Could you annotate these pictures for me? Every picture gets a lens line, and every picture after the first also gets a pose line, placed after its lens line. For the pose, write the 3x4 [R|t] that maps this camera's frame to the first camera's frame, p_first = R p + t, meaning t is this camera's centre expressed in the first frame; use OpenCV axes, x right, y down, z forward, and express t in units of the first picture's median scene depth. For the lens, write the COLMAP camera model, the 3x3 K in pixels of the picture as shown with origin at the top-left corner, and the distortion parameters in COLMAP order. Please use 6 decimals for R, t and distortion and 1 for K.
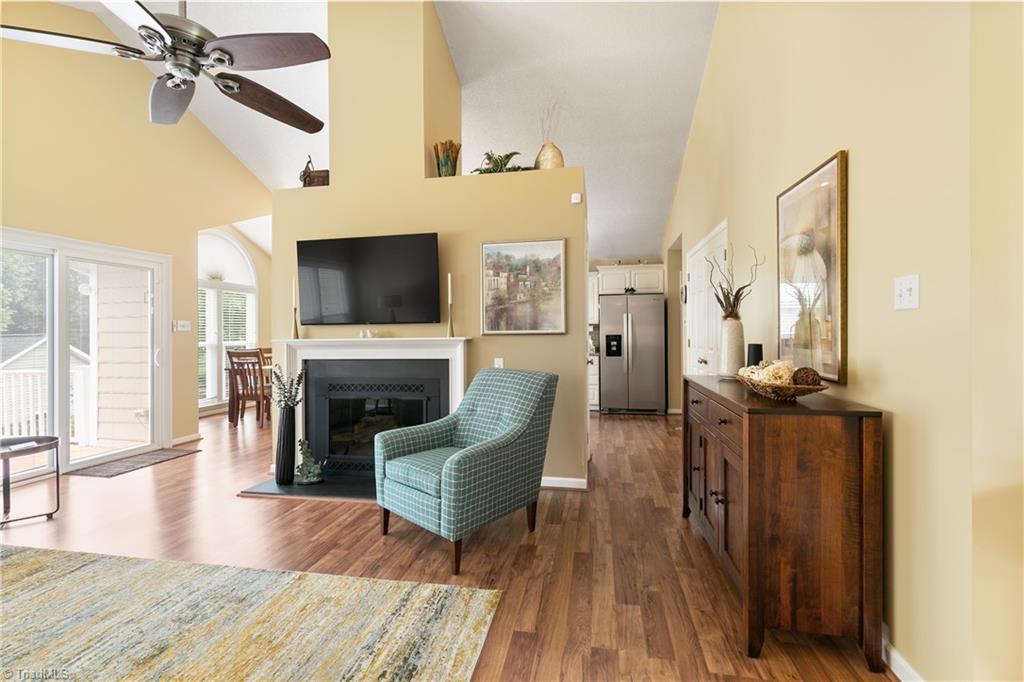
lens RADIAL K [[459.9, 0, 512.8], [0, 459.9, 336.8], [0, 0, 1]] dist [0.008492, -0.002124]
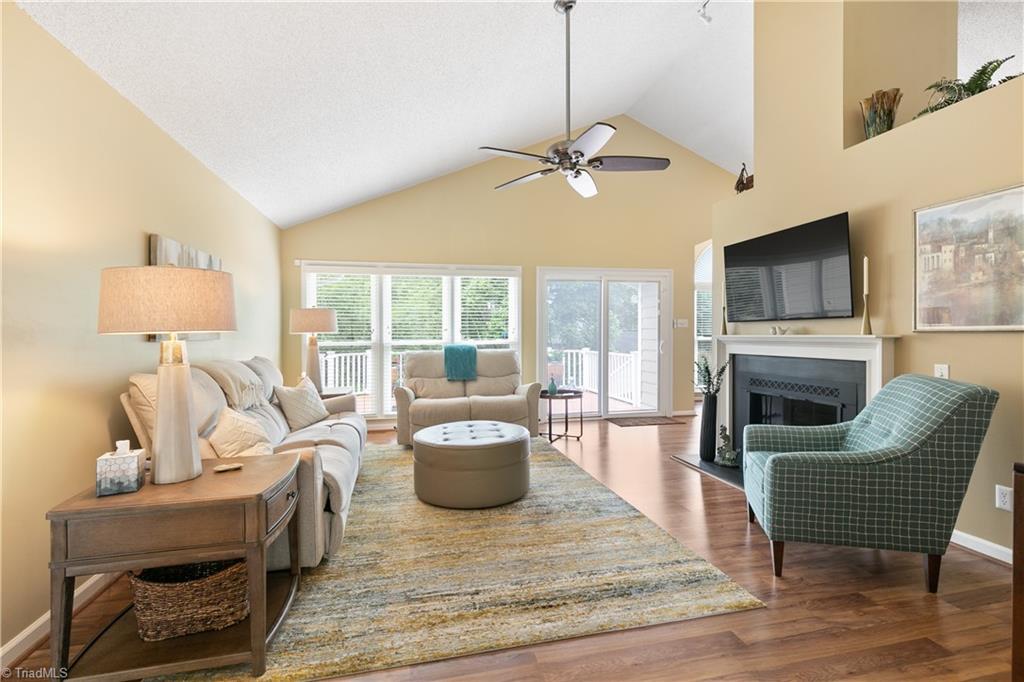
lens RADIAL K [[459.9, 0, 508.1], [0, 459.9, 333.7], [0, 0, 1]] dist [0.008492, -0.002124]
pose [[0.399140, 0.008032, -0.916855, 0.367492], [-0.003211, 0.999968, 0.007362, -0.005019], [0.916885, 0.000005, 0.399153, 0.082947]]
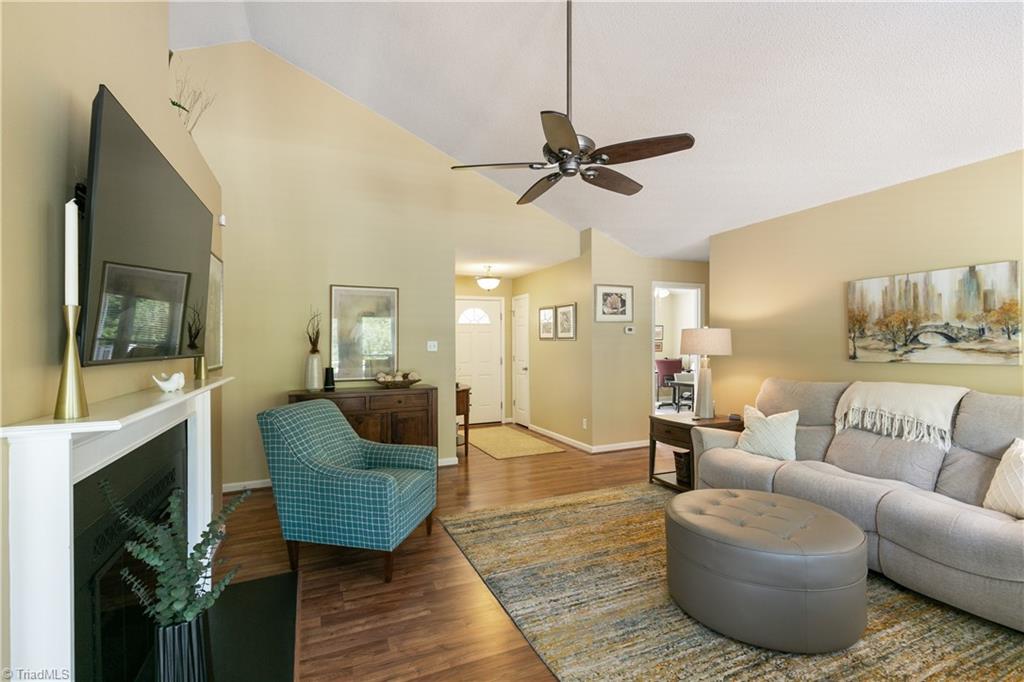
lens RADIAL K [[459.9, 0, 517.2], [0, 459.9, 342.7], [0, 0, 1]] dist [0.008492, -0.002124]
pose [[-0.572014, 0.016382, 0.820081, -0.916228], [0.018317, 0.999806, -0.007196, -0.034568], [-0.820040, 0.010905, -0.572203, 1.001268]]
